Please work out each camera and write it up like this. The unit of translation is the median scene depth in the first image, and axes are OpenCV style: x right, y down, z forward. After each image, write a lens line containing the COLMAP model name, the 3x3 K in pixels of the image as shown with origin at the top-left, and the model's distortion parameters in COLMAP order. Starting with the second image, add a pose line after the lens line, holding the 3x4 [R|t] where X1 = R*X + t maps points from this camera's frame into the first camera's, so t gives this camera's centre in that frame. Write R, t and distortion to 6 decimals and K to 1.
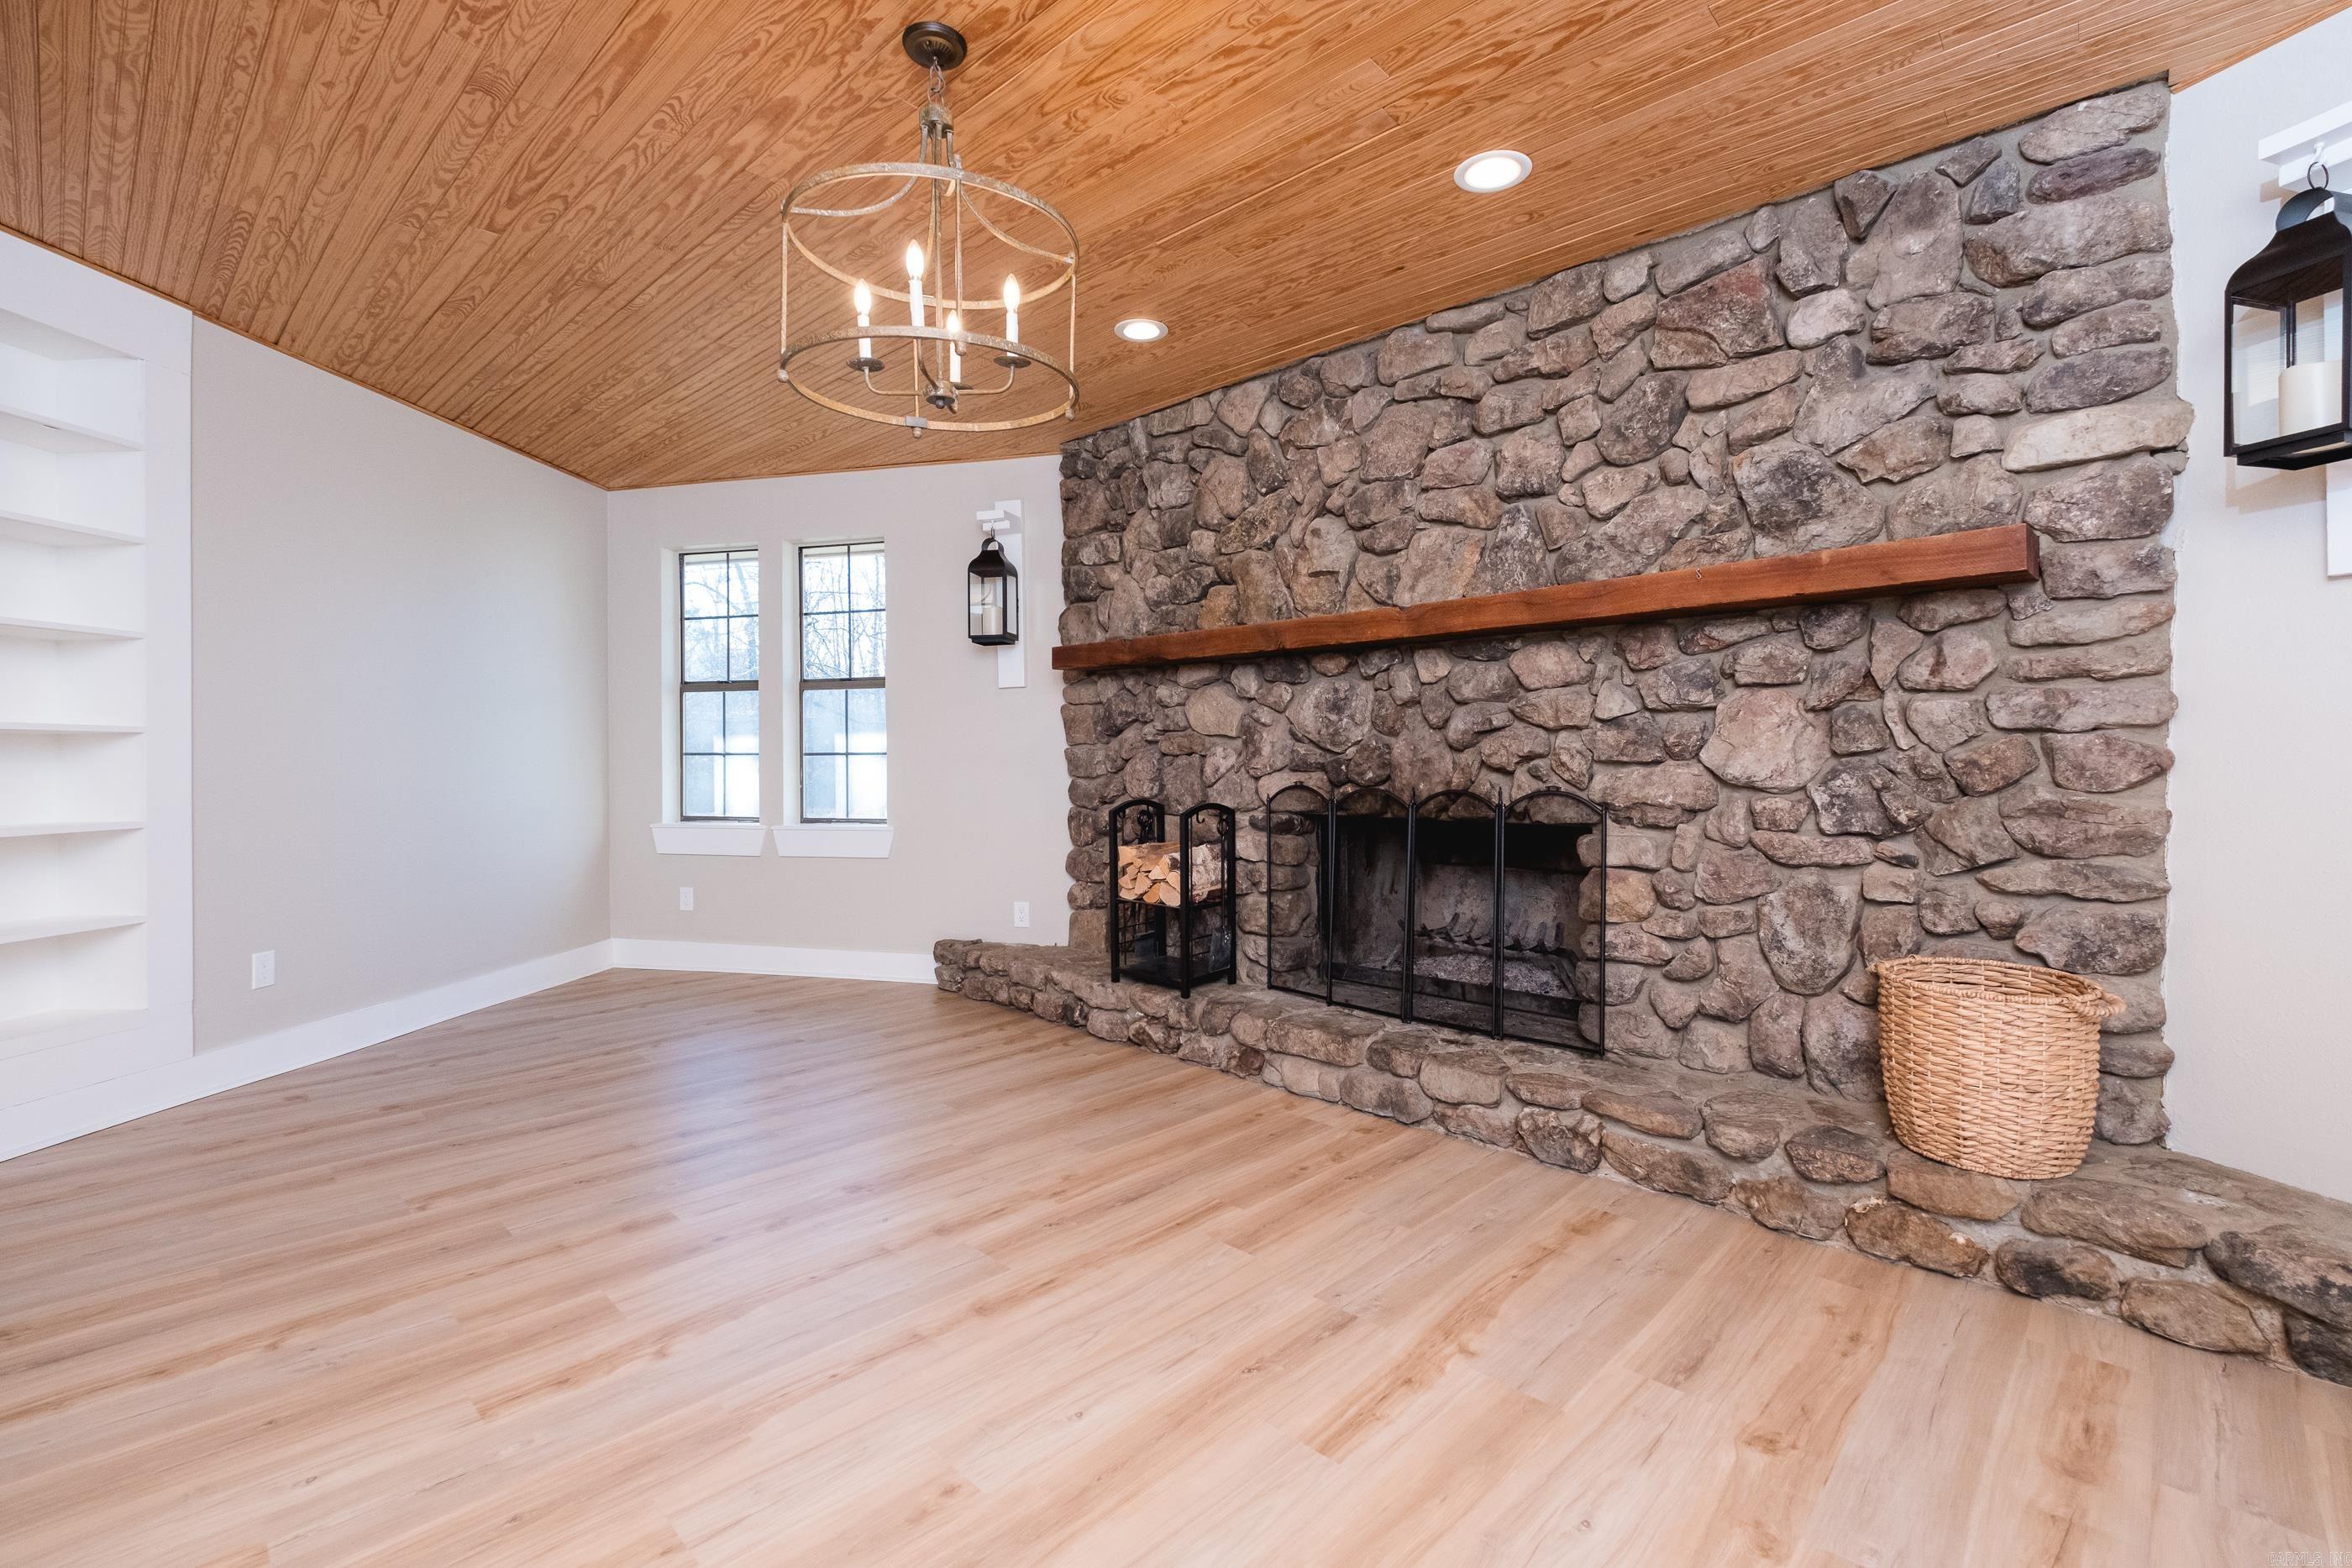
lens RADIAL K [[1068.8, 0, 1167.0], [0, 1068.8, 752.2], [0, 0, 1]] dist [0.001558, -0.000378]
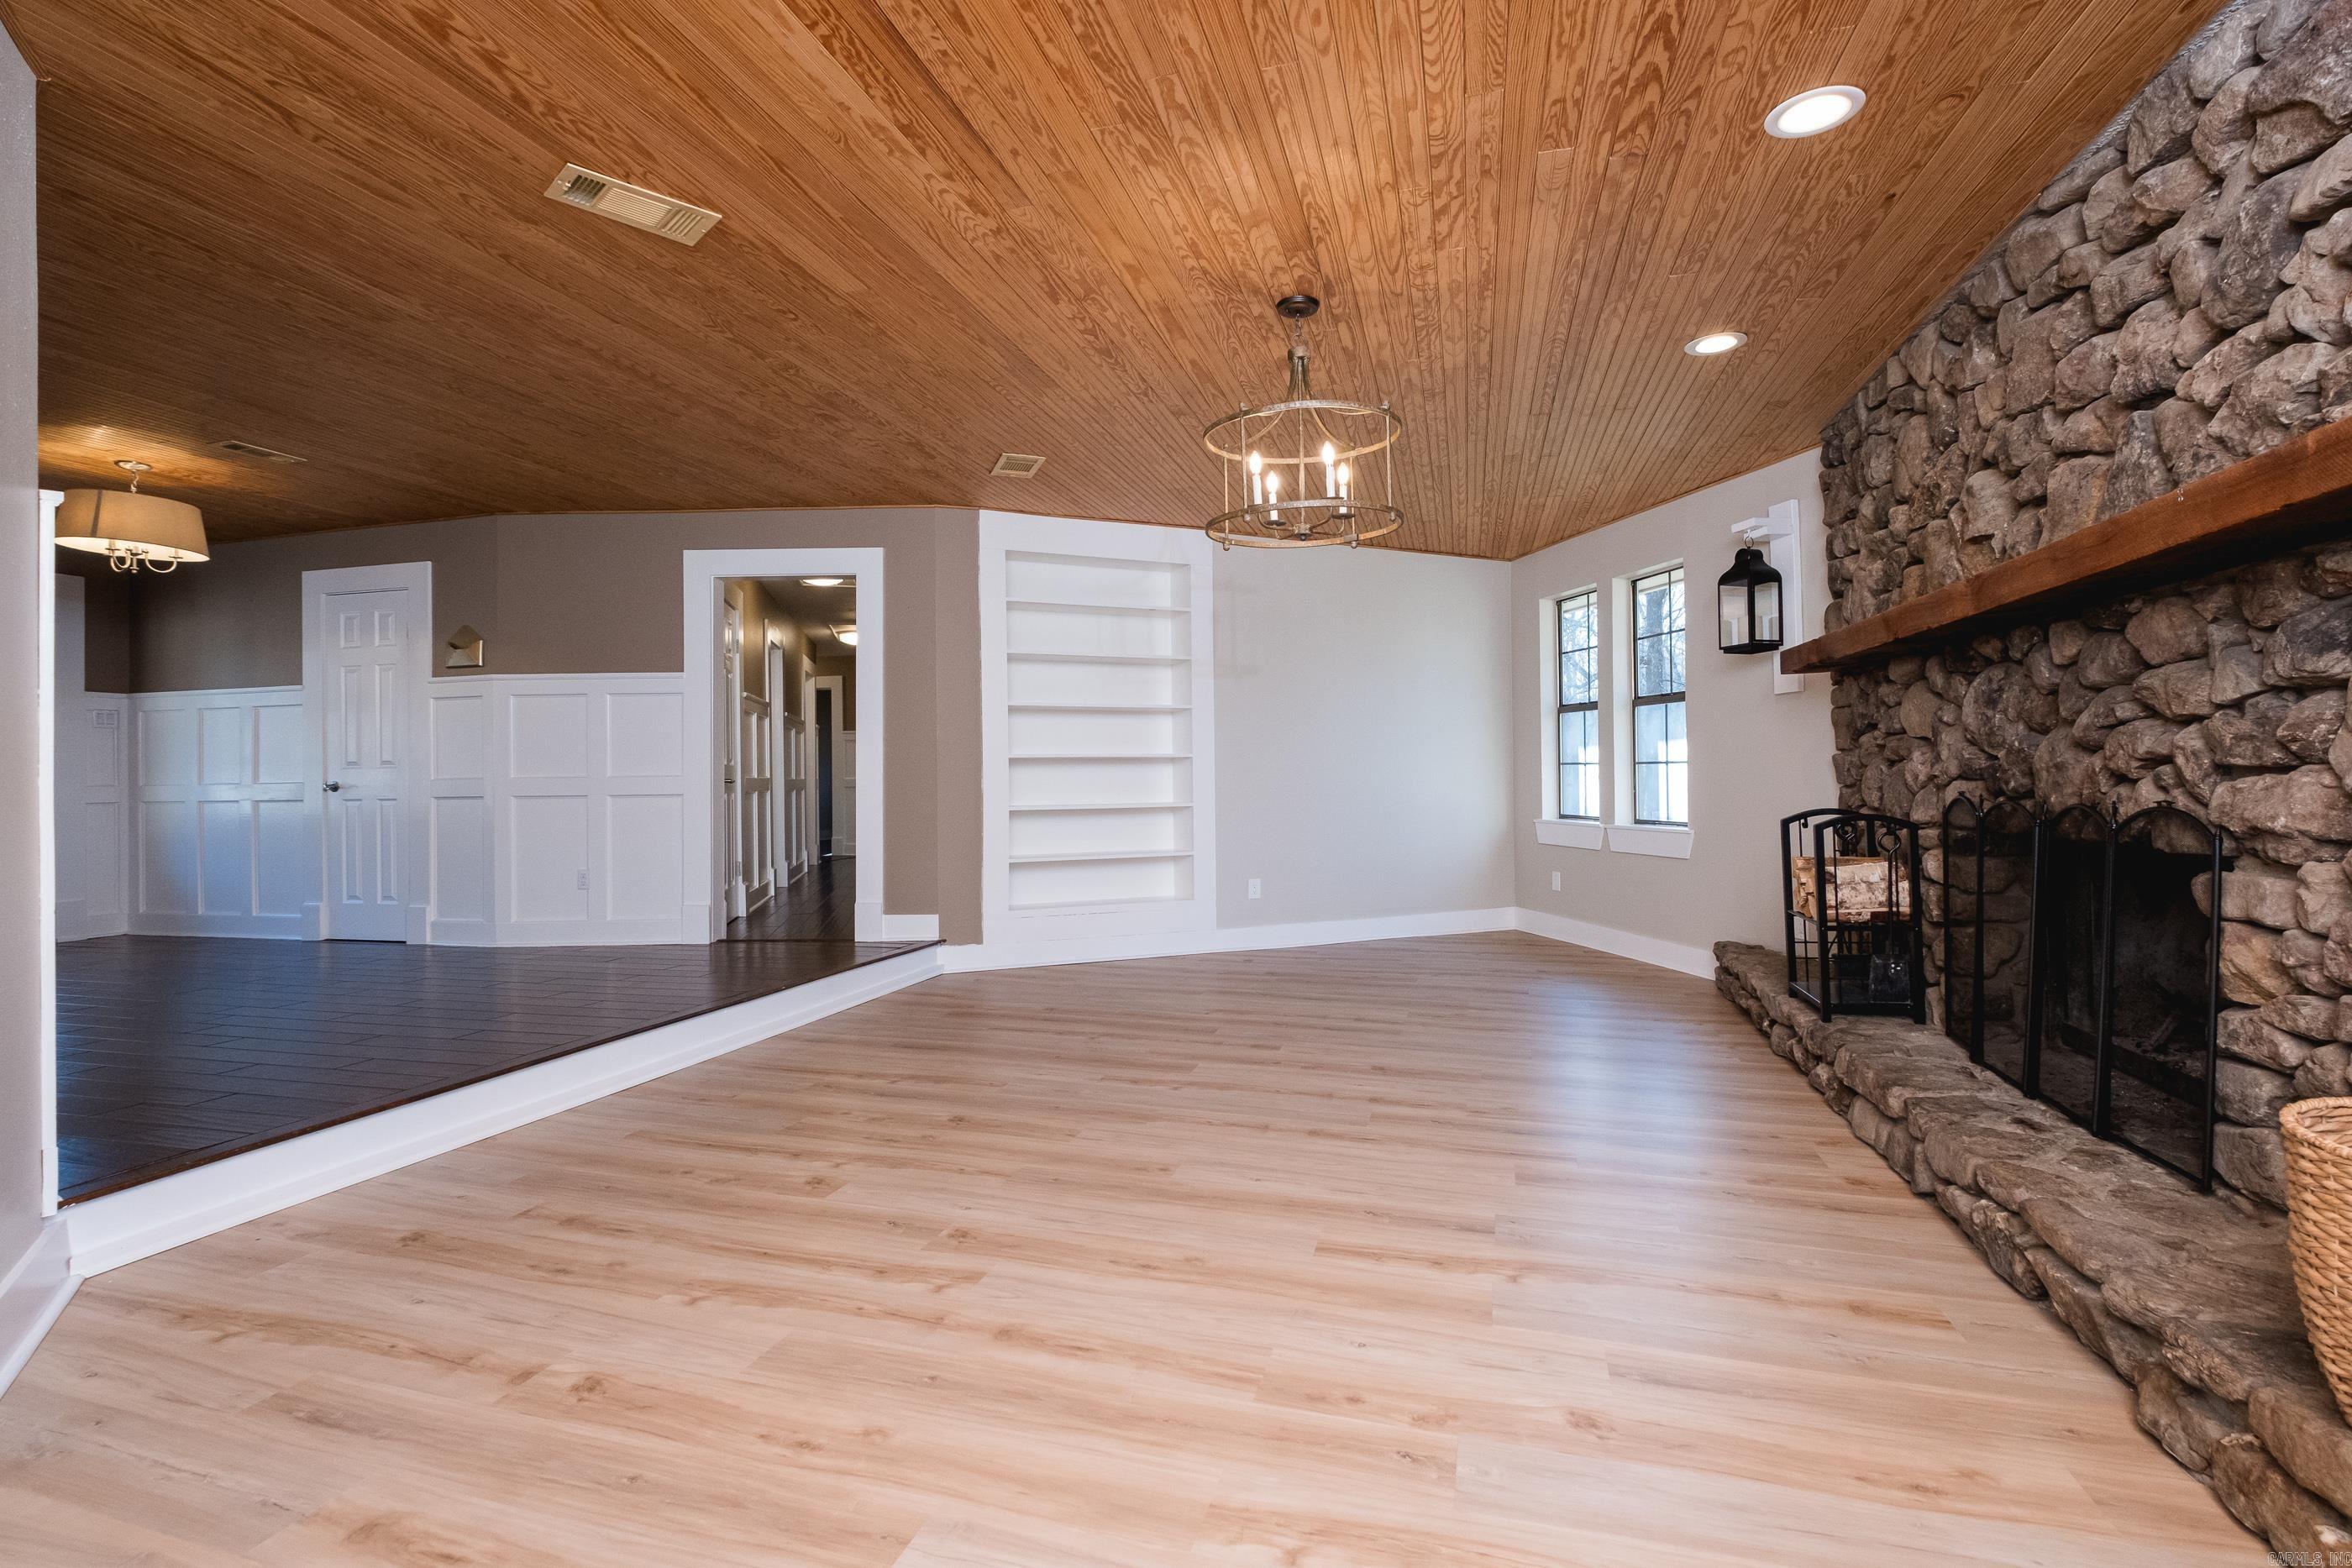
lens RADIAL K [[1029.0, 0, 1175.5], [0, 1029.0, 759.3], [0, 0, 1]] dist [0.013549, -0.006173]
pose [[0.470593, -0.013697, -0.882244, 0.645997], [0.014669, 0.999863, -0.007699, -0.000476], [0.882228, -0.009319, 0.470729, 0.088743]]
